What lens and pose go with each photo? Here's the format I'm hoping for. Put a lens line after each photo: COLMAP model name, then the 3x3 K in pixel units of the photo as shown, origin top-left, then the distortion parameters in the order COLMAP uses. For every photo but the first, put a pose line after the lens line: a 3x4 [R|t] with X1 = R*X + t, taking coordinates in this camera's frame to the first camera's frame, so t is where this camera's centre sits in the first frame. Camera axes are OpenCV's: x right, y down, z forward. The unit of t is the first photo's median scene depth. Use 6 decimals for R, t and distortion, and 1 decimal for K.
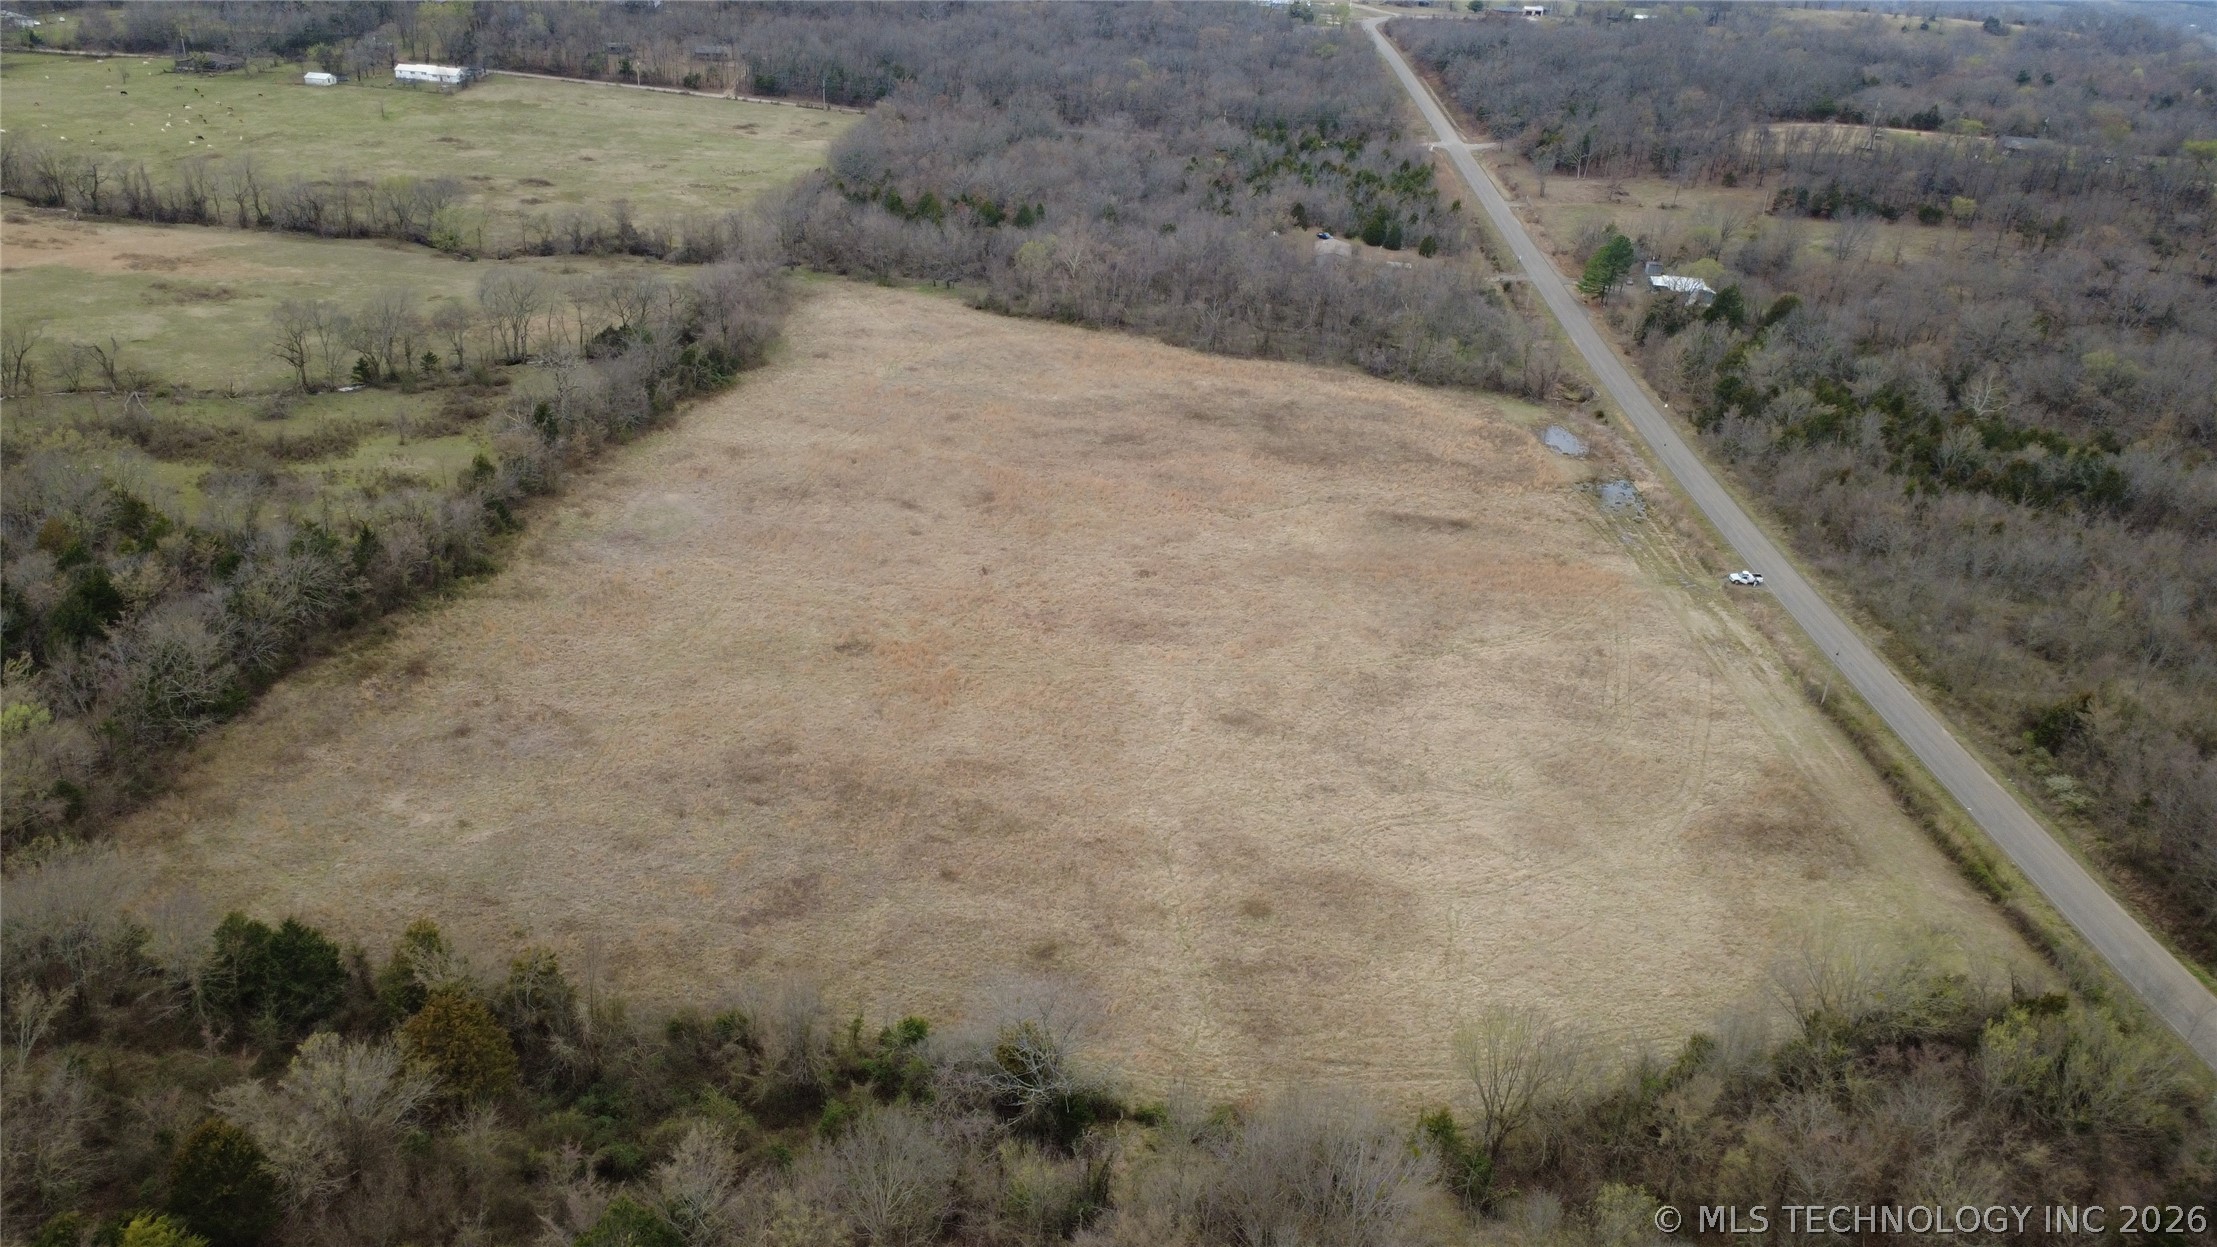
lens RADIAL K [[1611.2, 0, 1113.7], [0, 1611.2, 618.1], [0, 0, 1]] dist [-0.001672, 0.005666]
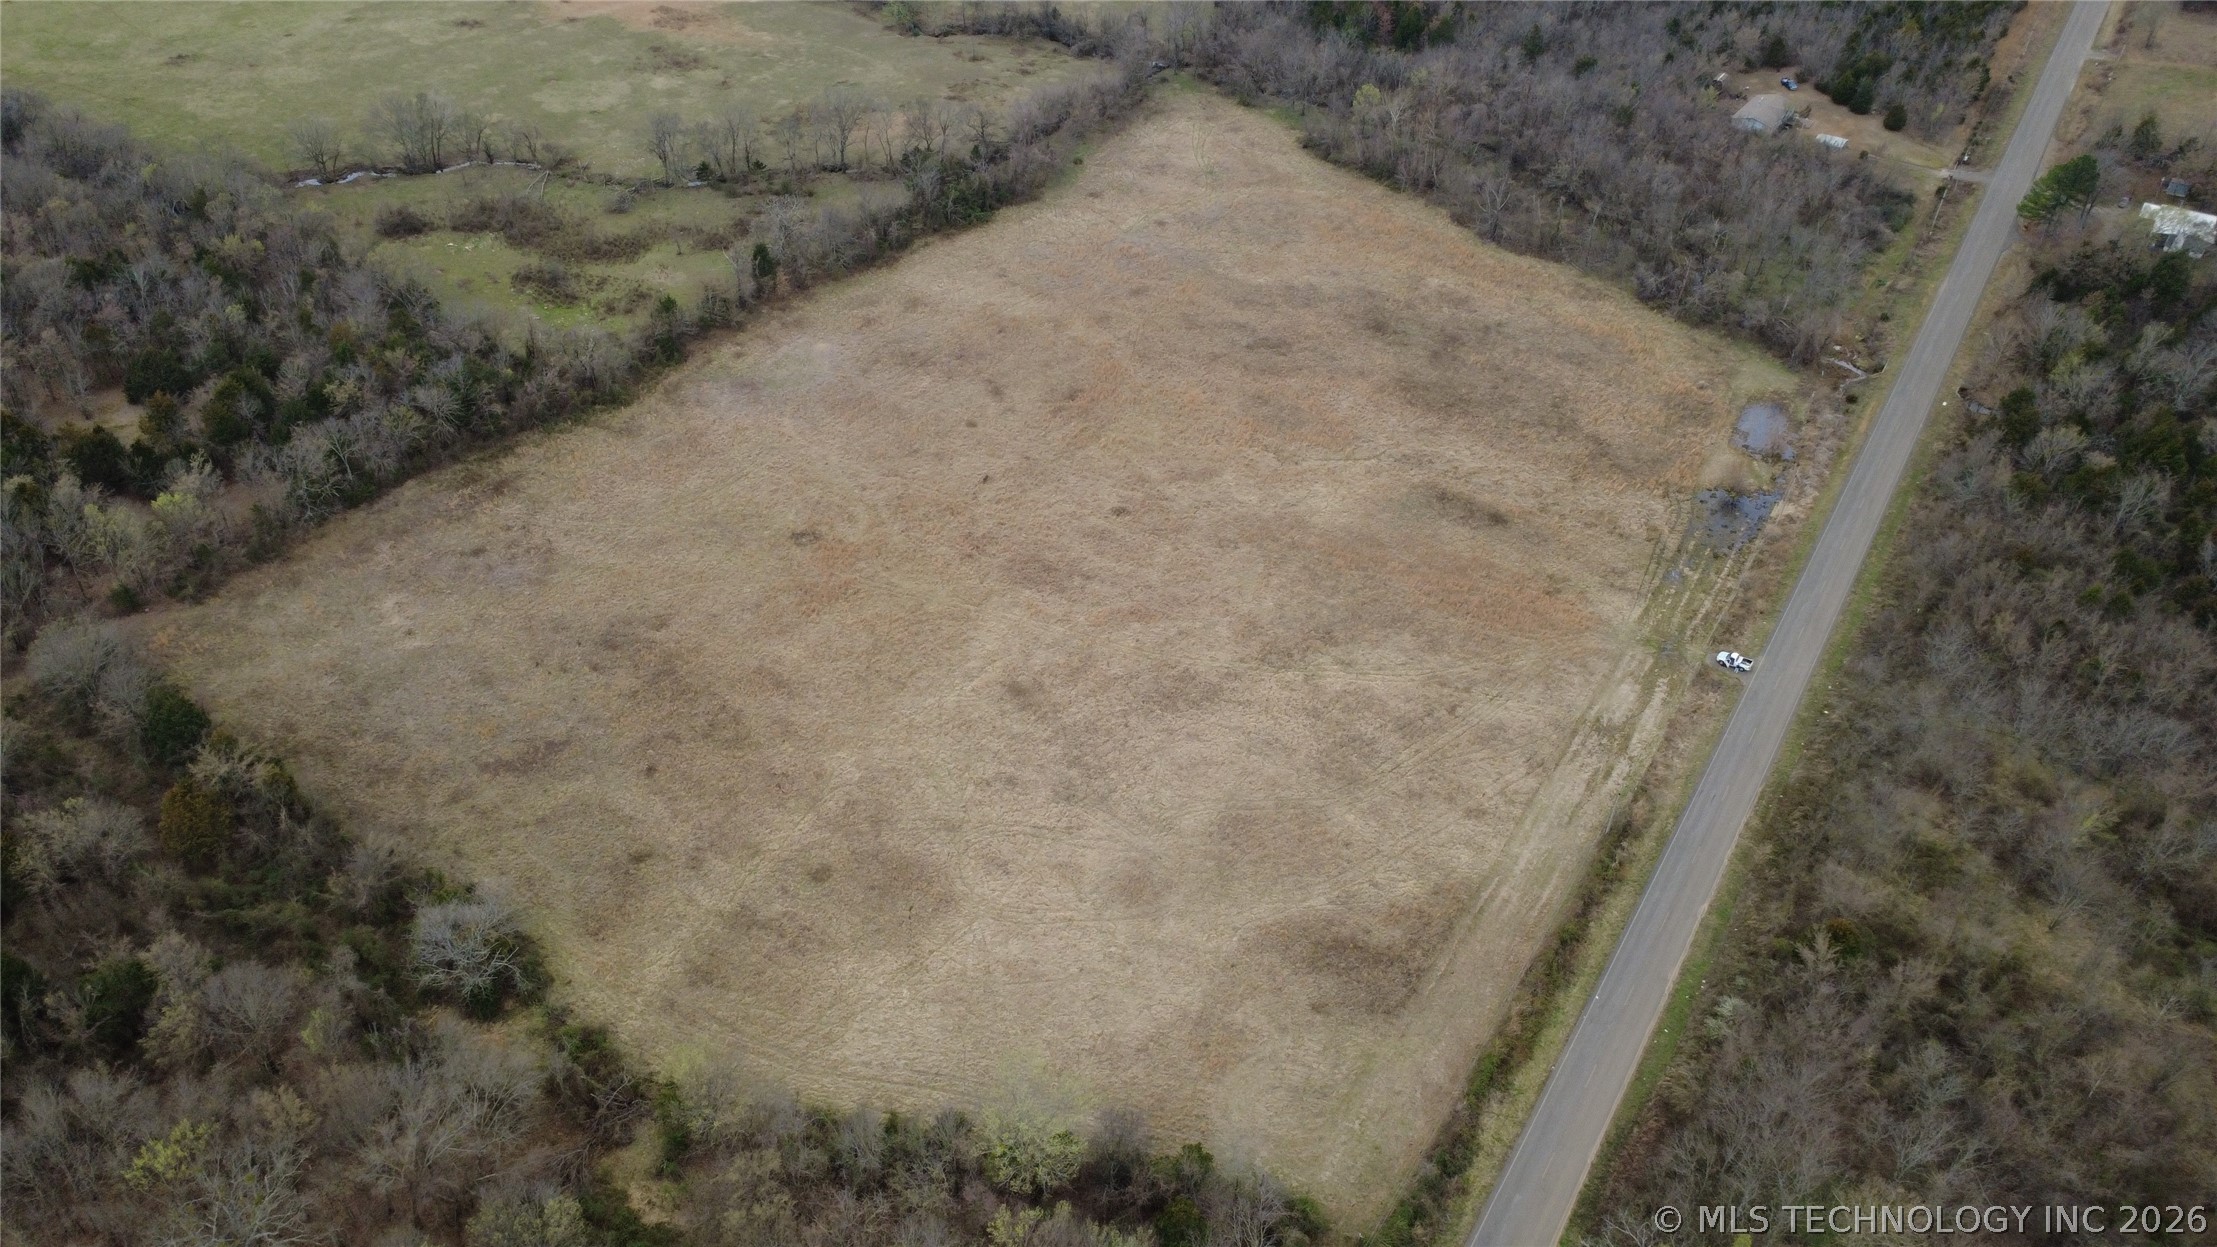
lens RADIAL K [[1611.2, 0, 1112.5], [0, 1611.2, 625.1], [0, 0, 1]] dist [-0.001672, 0.005666]
pose [[0.863948, 0.271008, -0.424439, 0.418399], [-0.167085, 0.949362, 0.266073, -0.204849], [0.475054, -0.158955, 0.865481, 0.029989]]
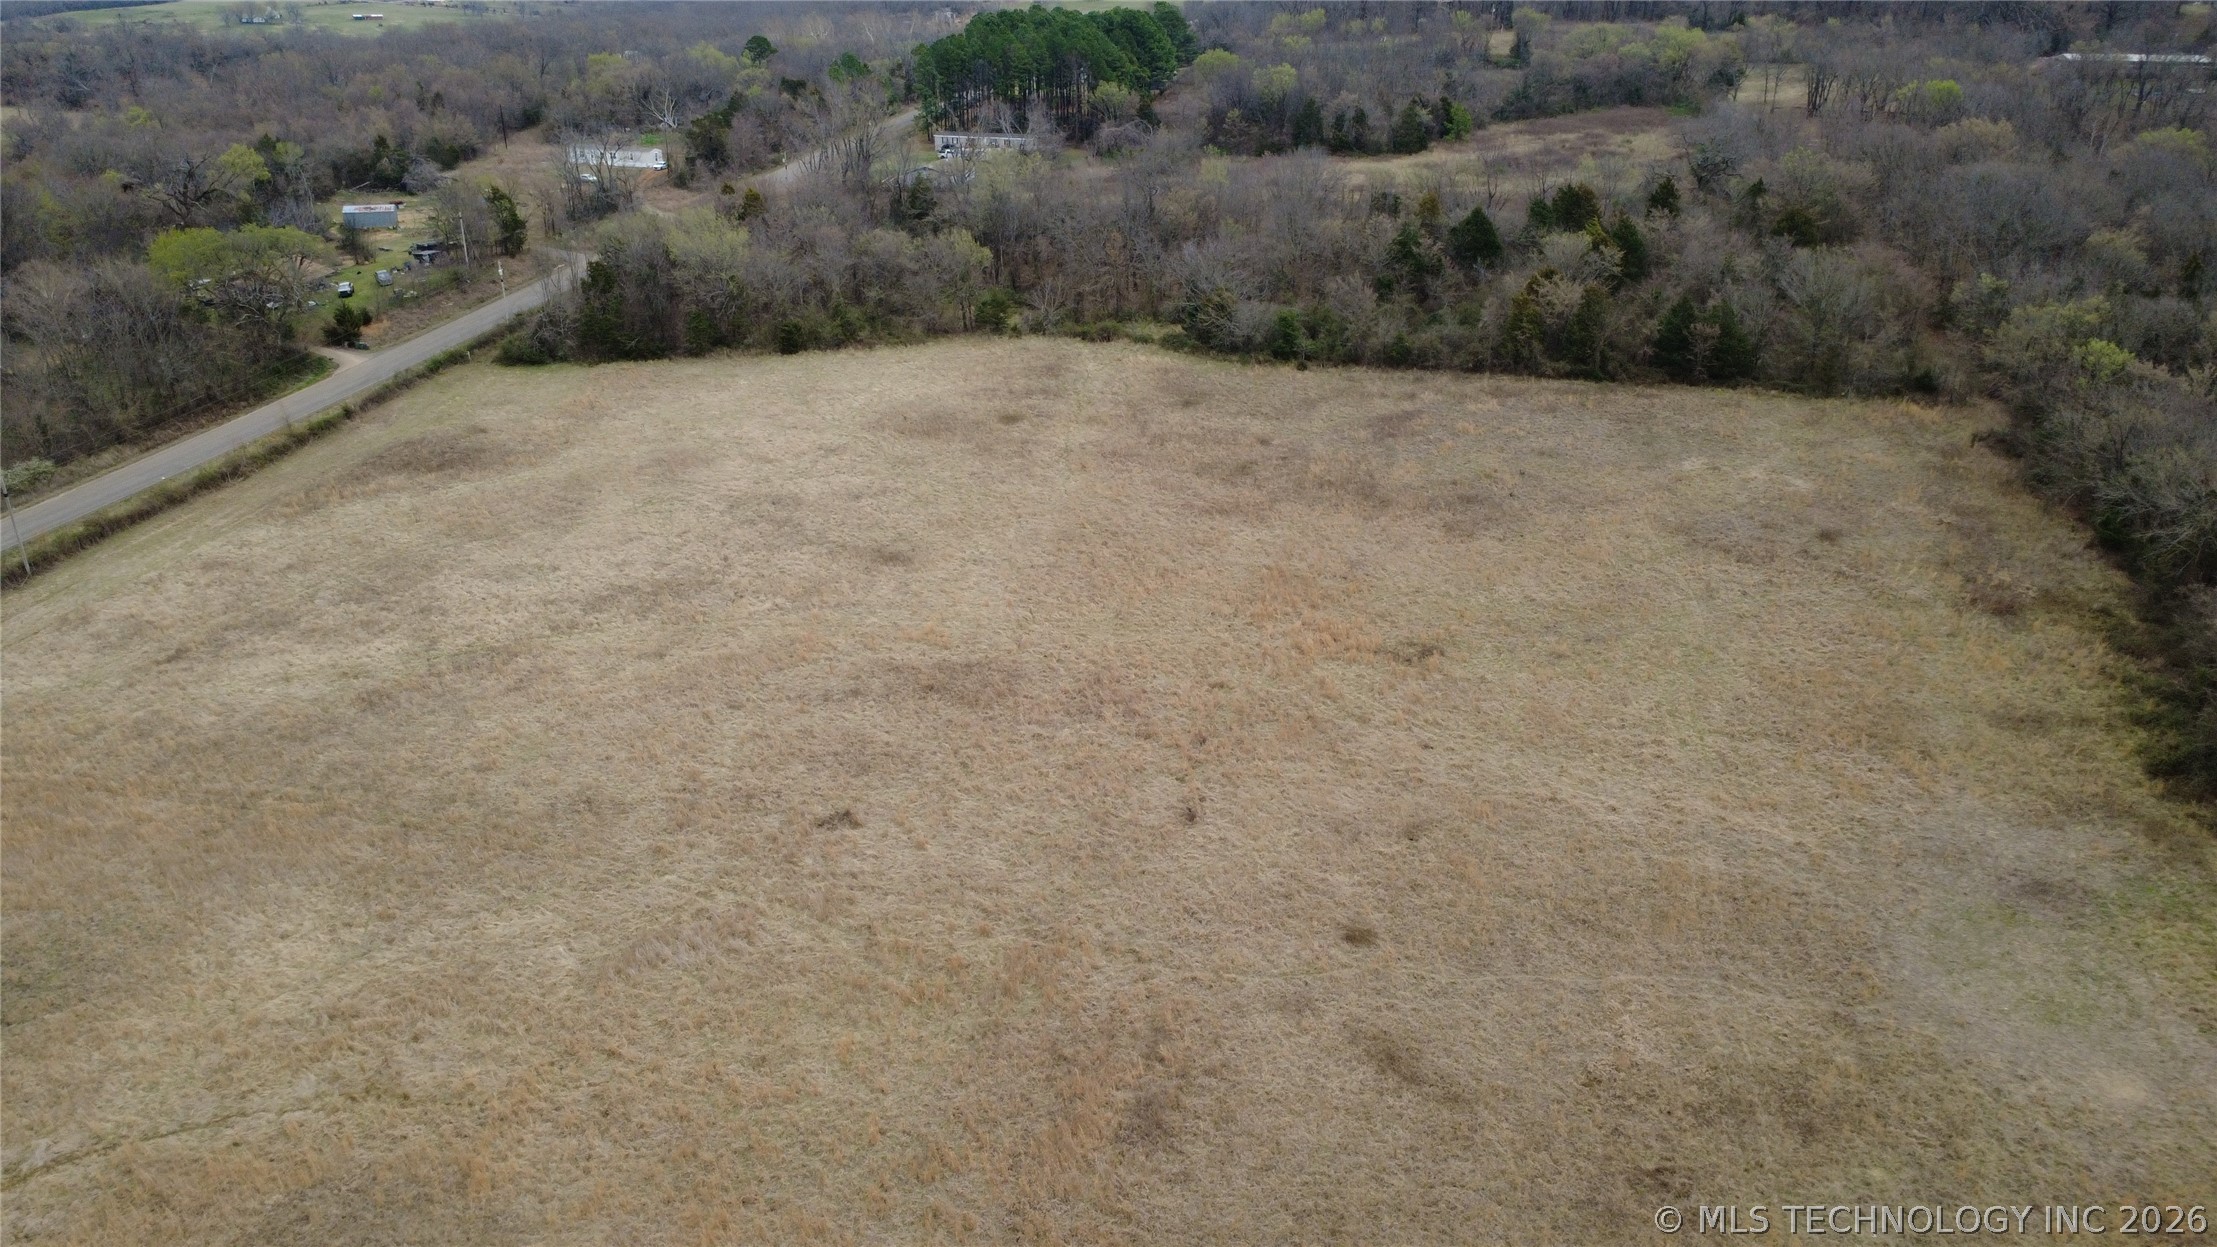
lens RADIAL K [[1611.2, 0, 1109.9], [0, 1611.2, 622.9], [0, 0, 1]] dist [-0.001672, 0.005666]
pose [[-0.982204, -0.134158, 0.131440, -0.090548], [0.006518, 0.675061, 0.737733, -0.334686], [-0.187703, 0.725462, -0.662173, 1.041382]]
